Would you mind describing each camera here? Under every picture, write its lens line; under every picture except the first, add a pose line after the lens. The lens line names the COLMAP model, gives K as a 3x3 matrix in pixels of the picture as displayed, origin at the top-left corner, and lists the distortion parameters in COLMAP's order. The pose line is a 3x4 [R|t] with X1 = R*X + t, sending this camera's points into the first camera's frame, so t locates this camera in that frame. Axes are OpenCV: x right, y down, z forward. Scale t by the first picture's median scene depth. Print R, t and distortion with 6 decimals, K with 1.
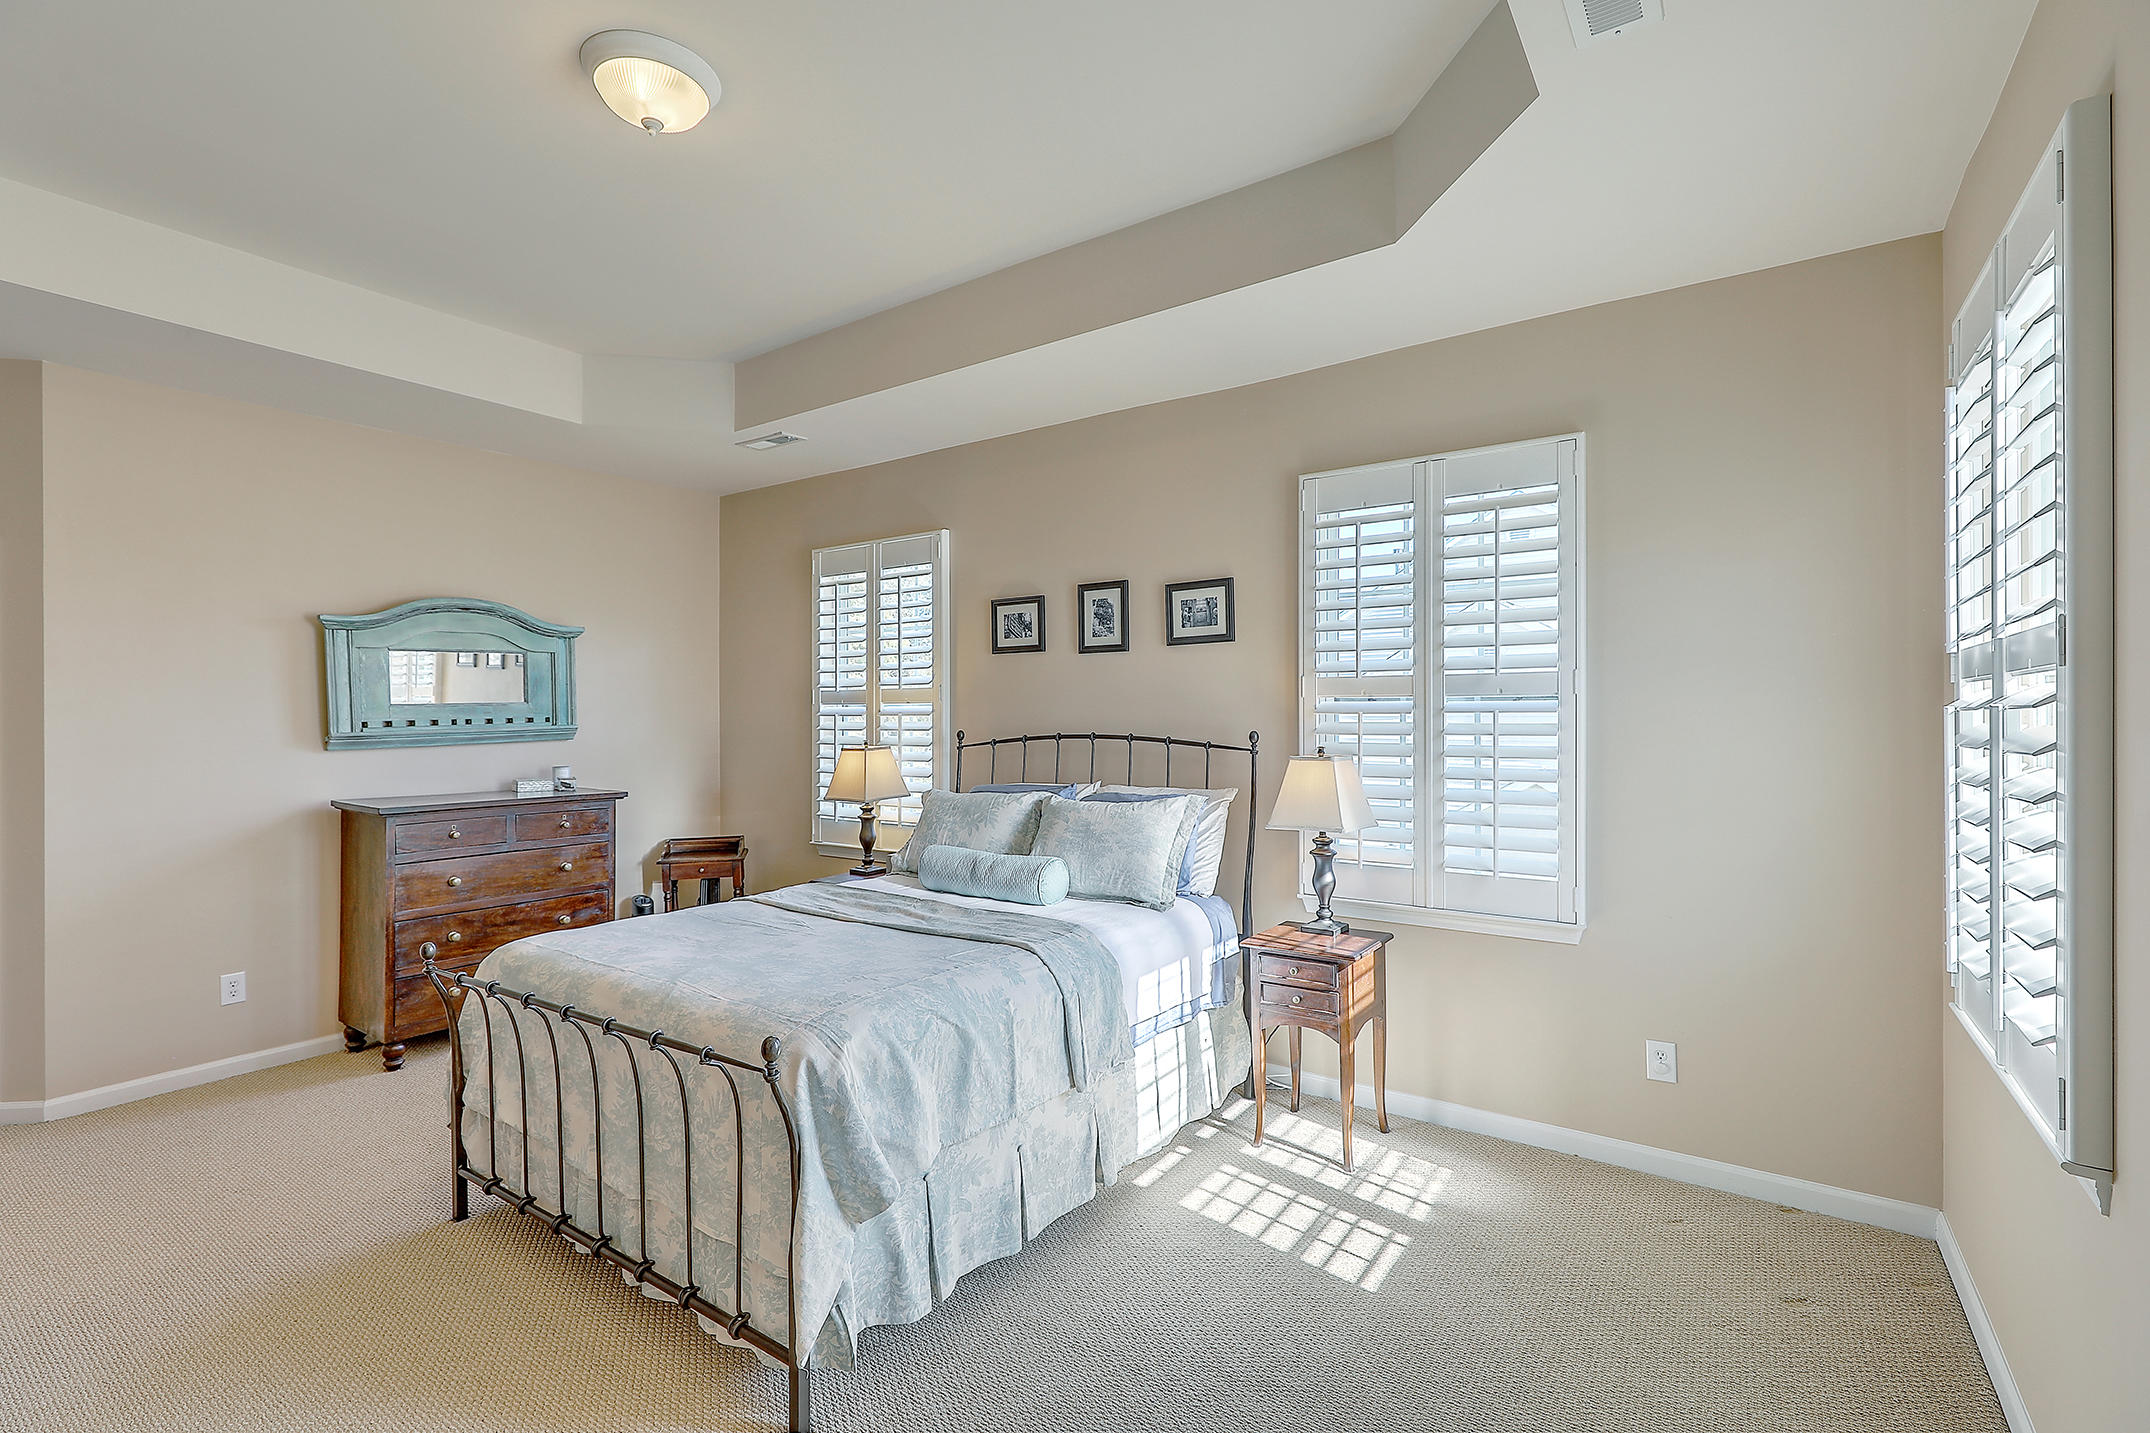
lens RADIAL K [[972.5, 0, 1084.3], [0, 972.5, 729.3], [0, 0, 1]] dist [0.000112, 0.001384]
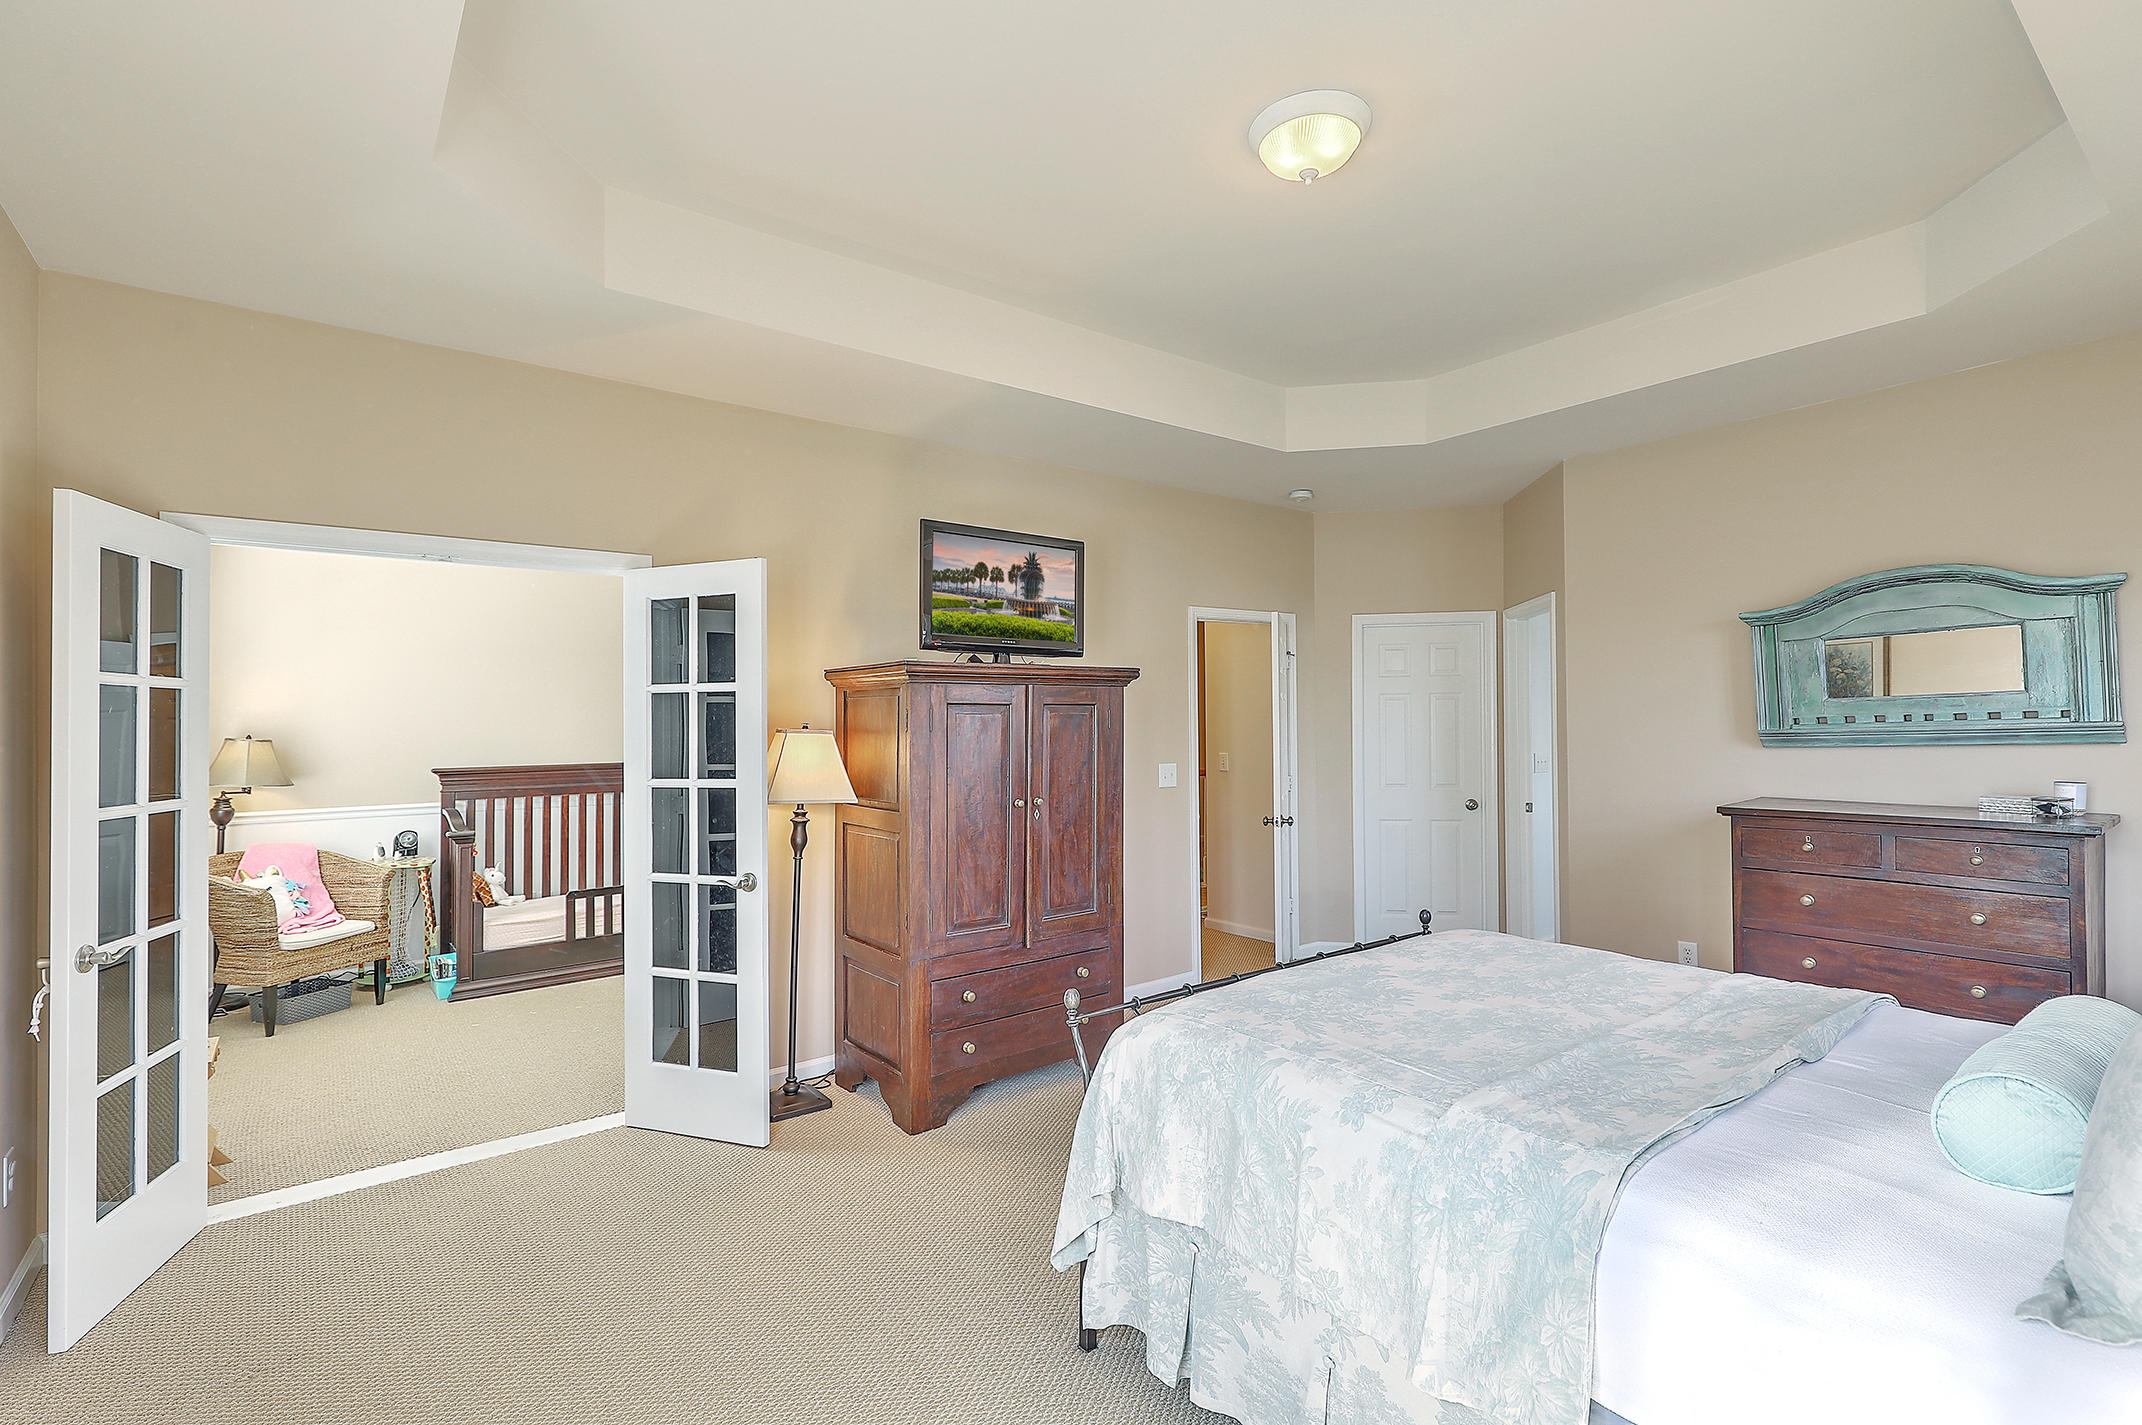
lens RADIAL K [[968.9, 0, 1074.7], [0, 968.9, 711.8], [0, 0, 1]] dist [0.000112, 0.001384]
pose [[-0.288976, -0.003219, -0.957331, 0.565079], [0.003189, 0.999986, -0.004325, -0.018276], [0.957331, -0.004303, -0.288961, 0.913178]]
